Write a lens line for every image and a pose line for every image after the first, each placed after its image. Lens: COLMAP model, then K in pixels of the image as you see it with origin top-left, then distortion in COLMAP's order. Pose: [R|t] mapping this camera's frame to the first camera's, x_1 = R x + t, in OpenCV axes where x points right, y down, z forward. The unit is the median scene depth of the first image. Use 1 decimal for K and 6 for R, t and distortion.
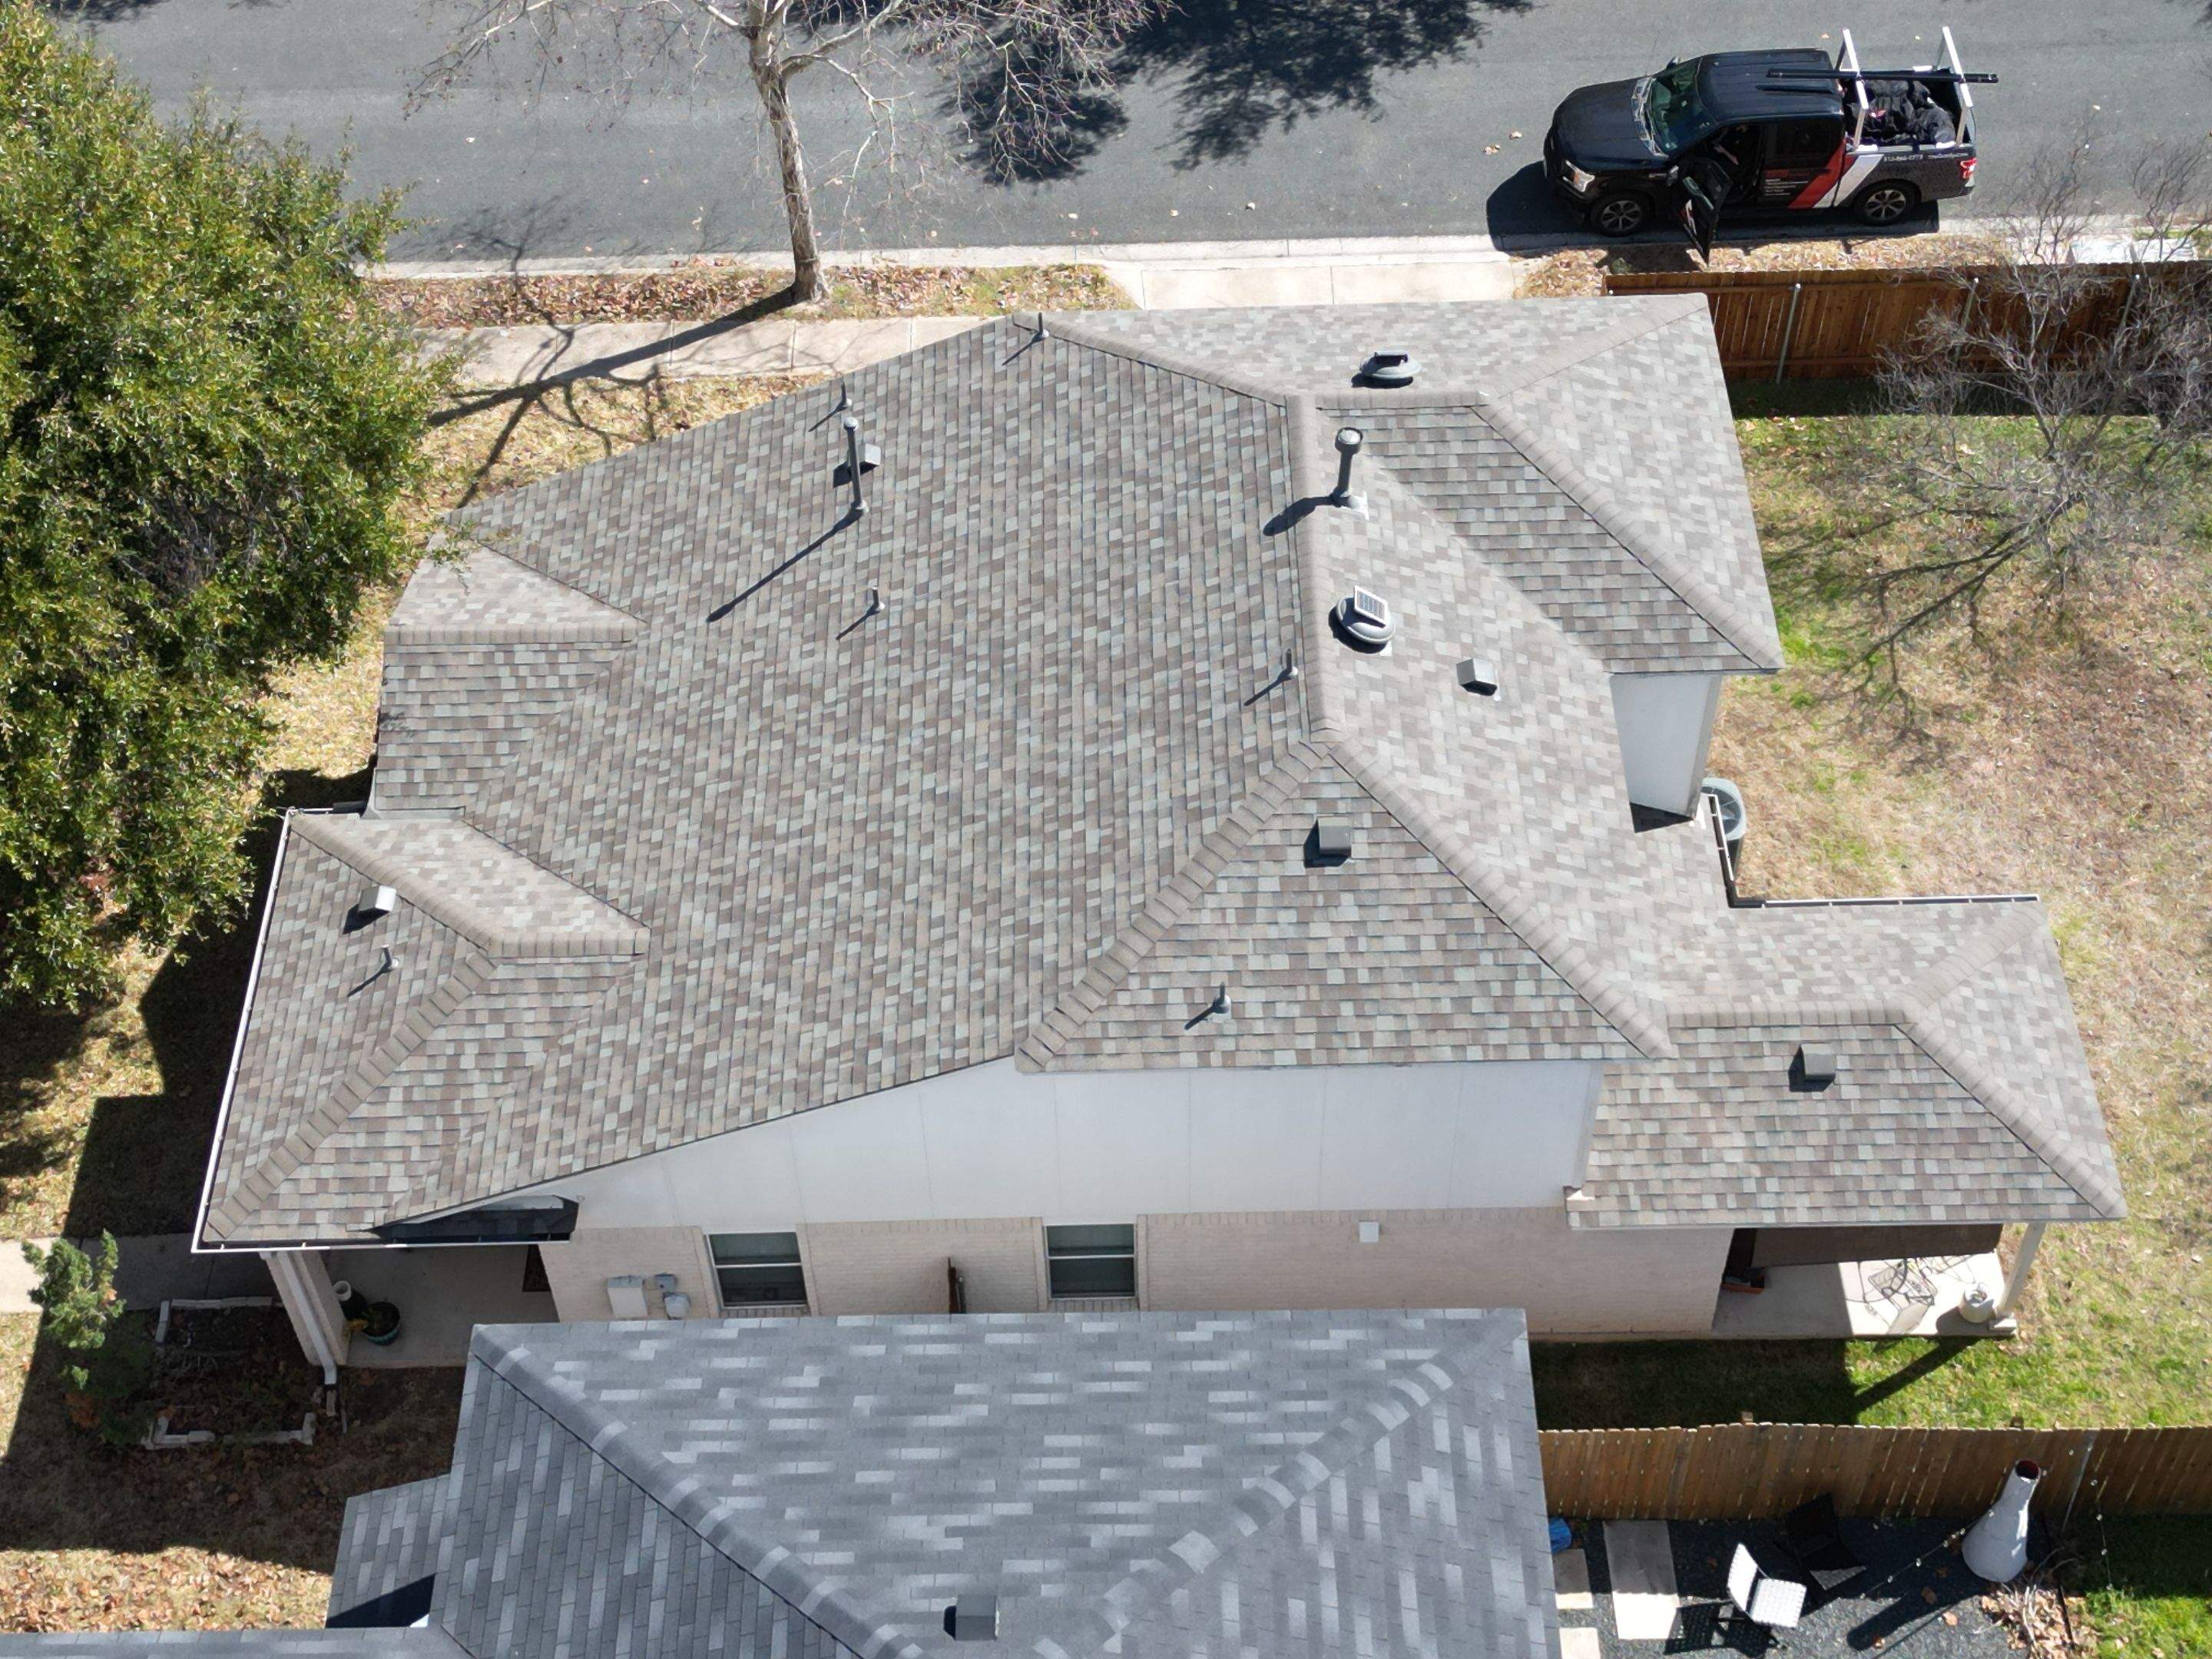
lens RADIAL K [[3066.4, 0, 1099.2], [0, 3066.4, 832.9], [0, 0, 1]] dist [0.210002, -0.651720]
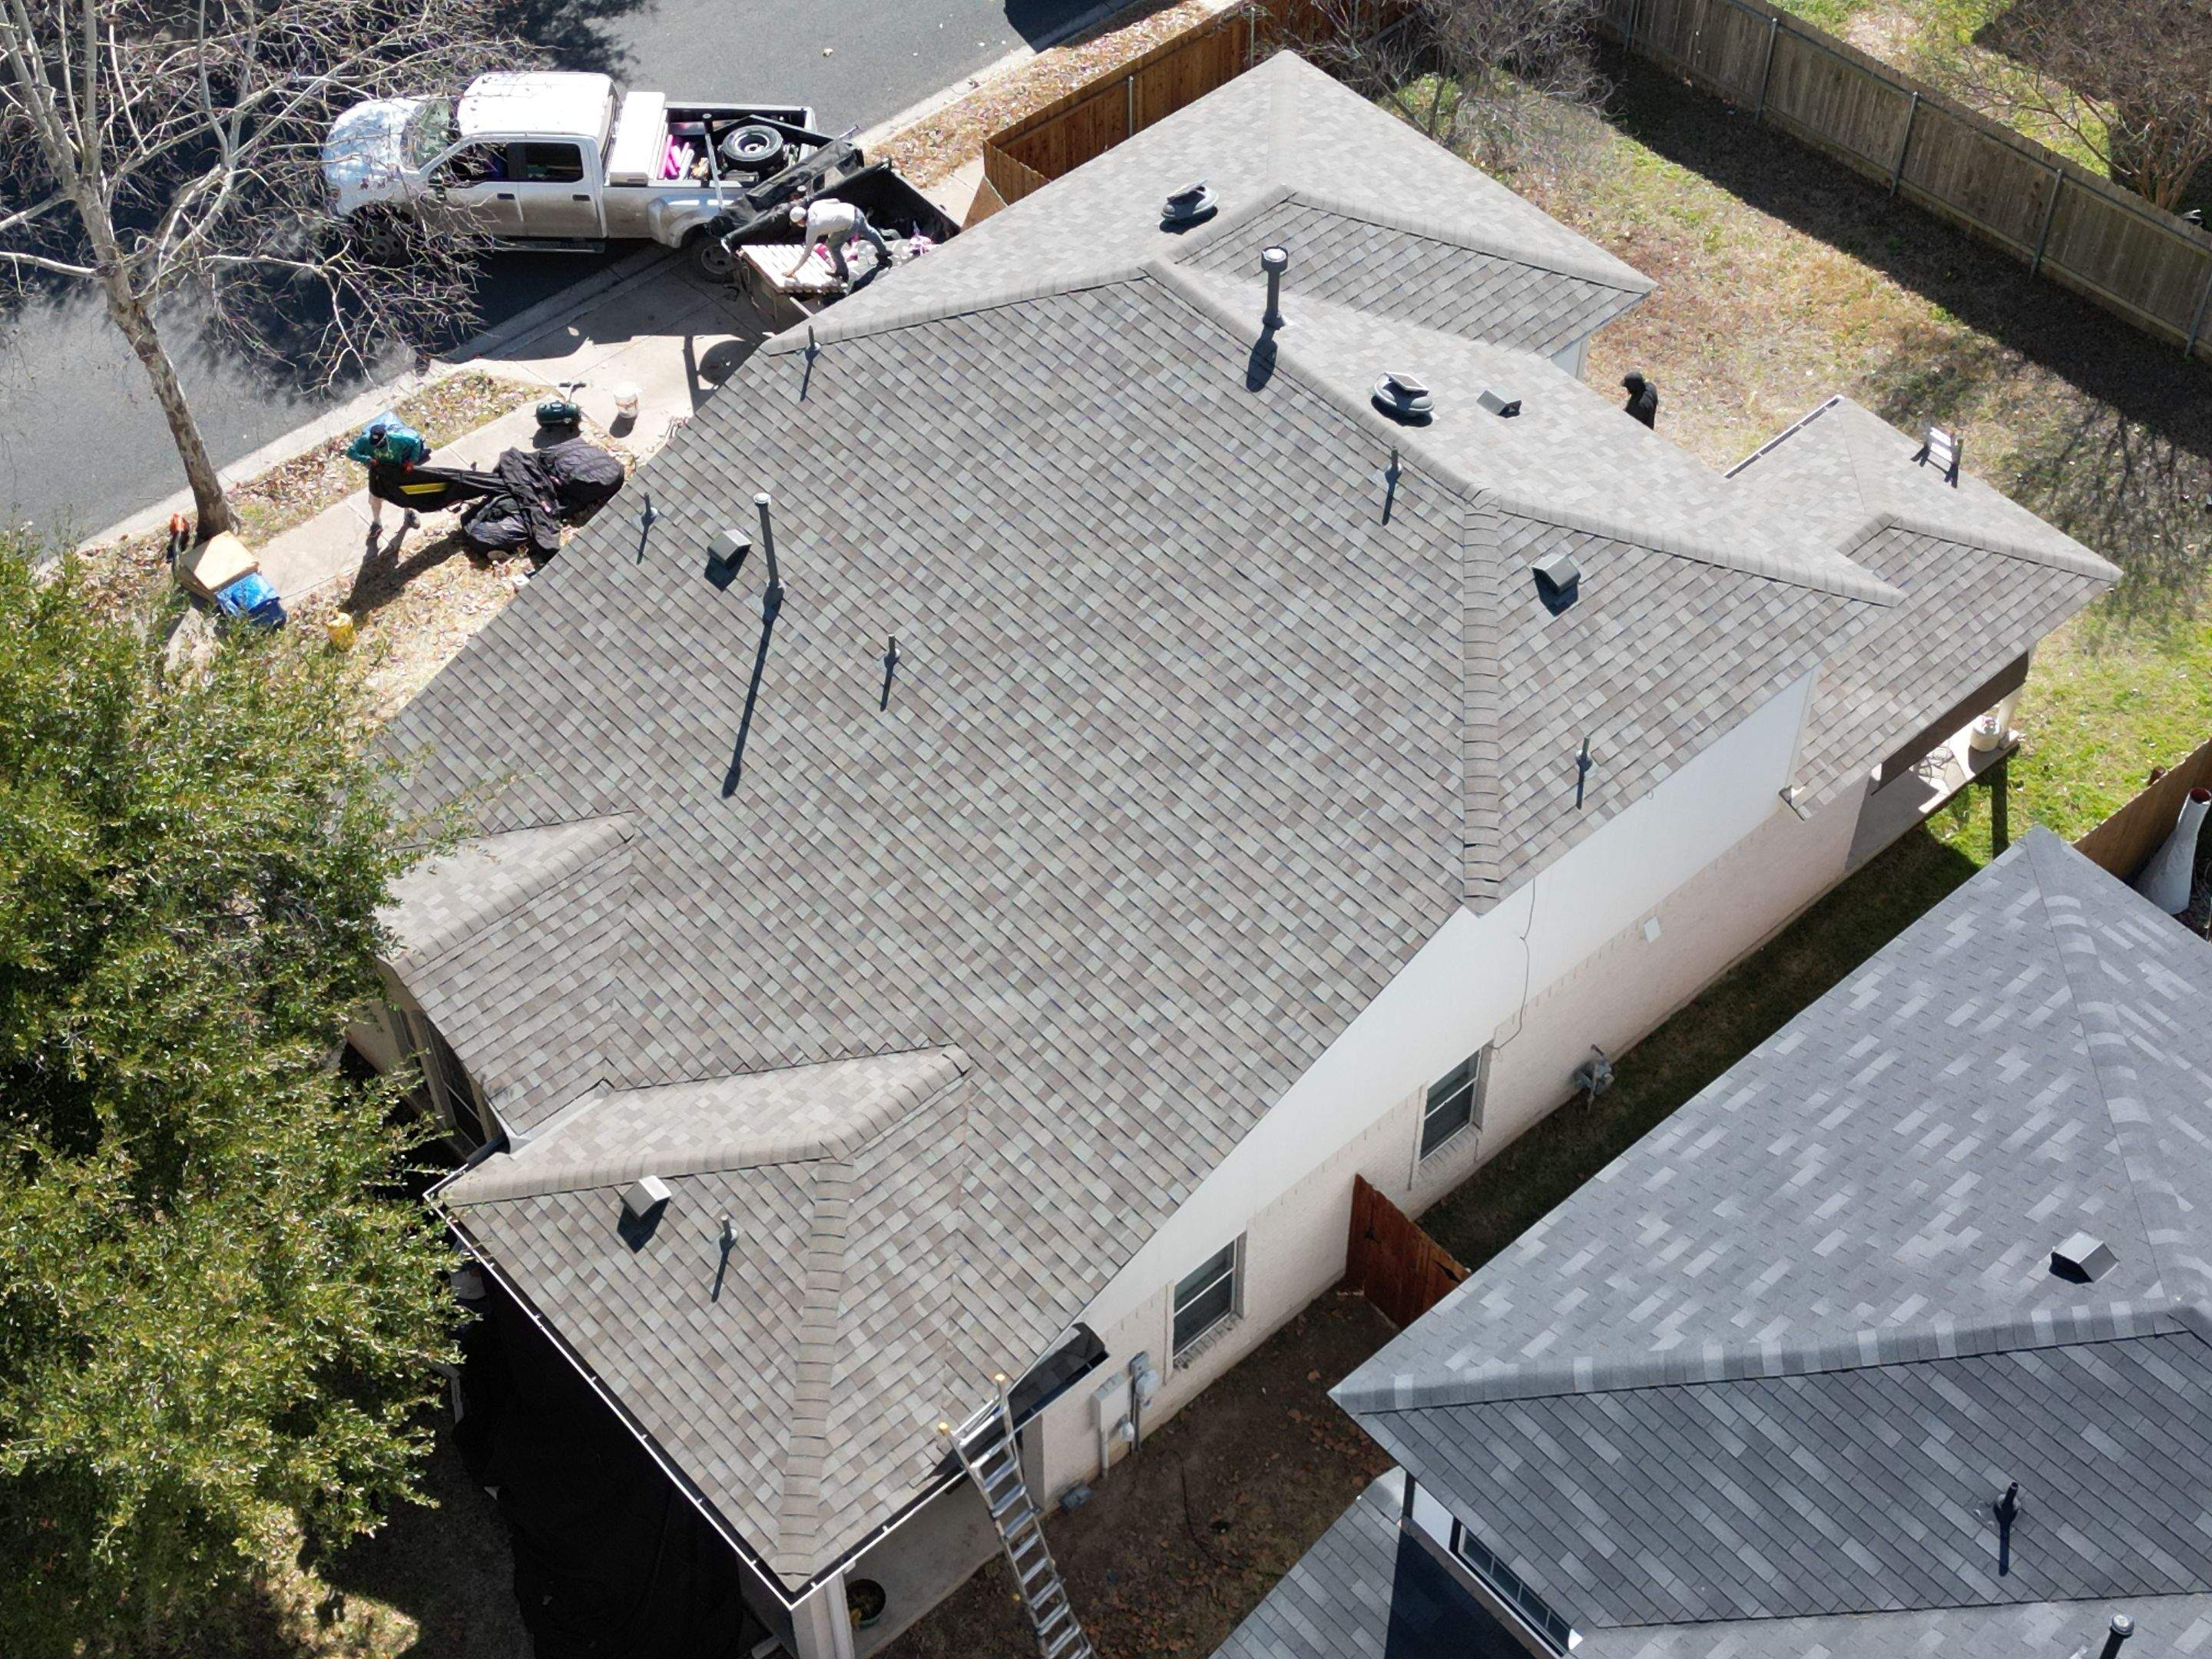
lens RADIAL K [[3063.3, 0, 1106.0], [0, 3063.3, 829.5], [0, 0, 1]] dist [0.210586, -0.647137]
pose [[0.755523, -0.490014, 0.434823, -0.478280], [0.496522, 0.861293, 0.107888, -0.100765], [-0.427377, 0.134387, 0.894030, 0.146256]]
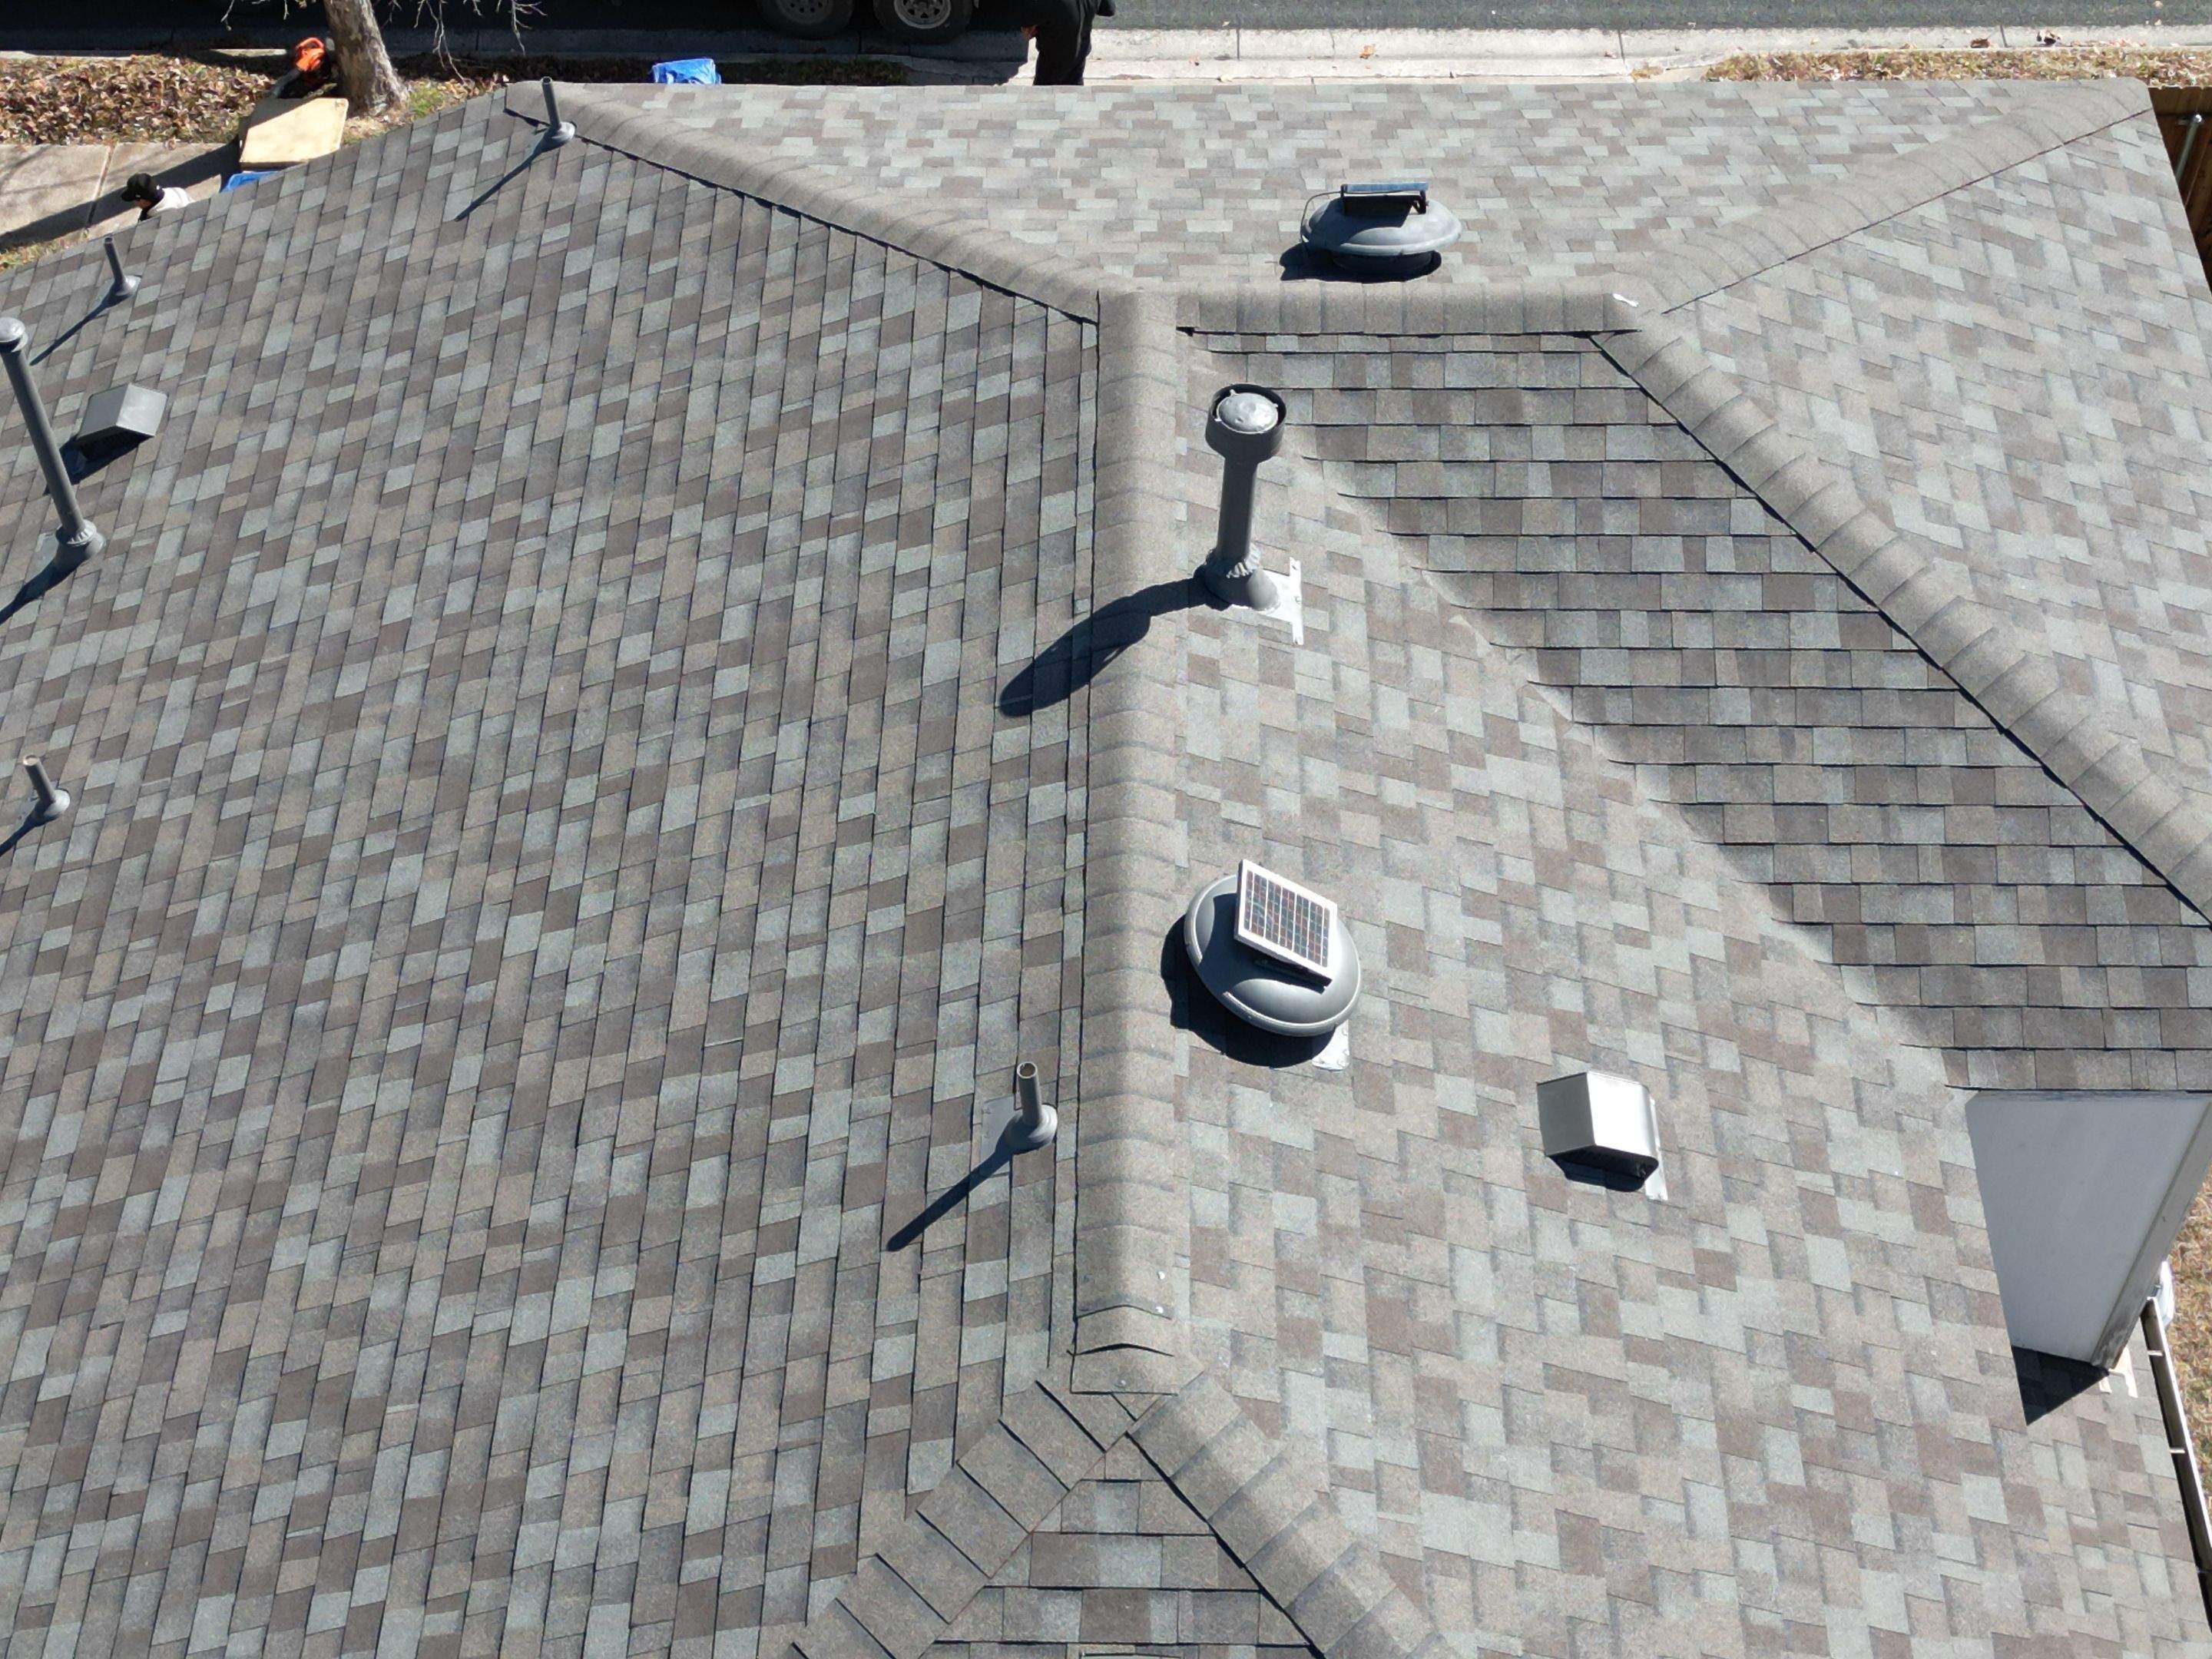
lens RADIAL K [[3063.3, 0, 1106.0], [0, 3063.3, 829.5], [0, 0, 1]] dist [0.210586, -0.647137]
pose [[0.999606, 0.026147, -0.010190, 0.068430], [-0.025905, 0.999394, 0.023230, -0.086879], [0.010791, -0.022957, 0.999678, 0.635079]]
